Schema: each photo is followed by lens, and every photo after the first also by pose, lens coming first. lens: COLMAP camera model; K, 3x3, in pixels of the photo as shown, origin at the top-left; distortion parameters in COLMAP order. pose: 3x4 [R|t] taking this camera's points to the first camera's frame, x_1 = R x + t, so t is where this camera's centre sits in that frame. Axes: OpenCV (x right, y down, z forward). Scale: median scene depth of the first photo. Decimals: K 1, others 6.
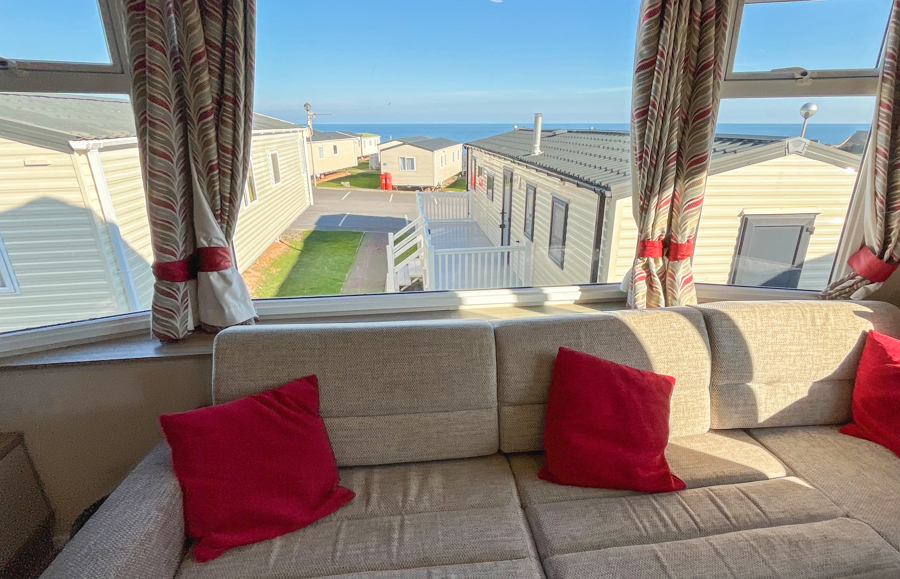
lens RADIAL K [[440.2, 0, 450.0], [0, 440.2, 299.2], [0, 0, 1]] dist [-0.001042, -0.000207]
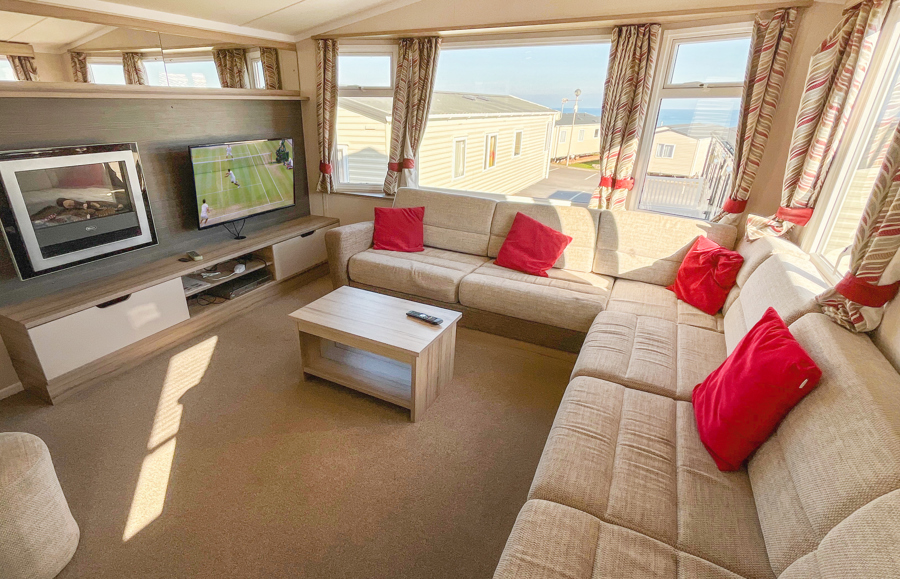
lens RADIAL K [[419.0, 0, 446.0], [0, 419.0, 285.9], [0, 0, 1]] dist [-0.002813, -0.001113]
pose [[0.835652, 0.226085, -0.500571, 1.014635], [-0.214356, 0.973328, 0.081762, 0.351430], [0.505705, 0.038975, 0.861826, -0.933794]]
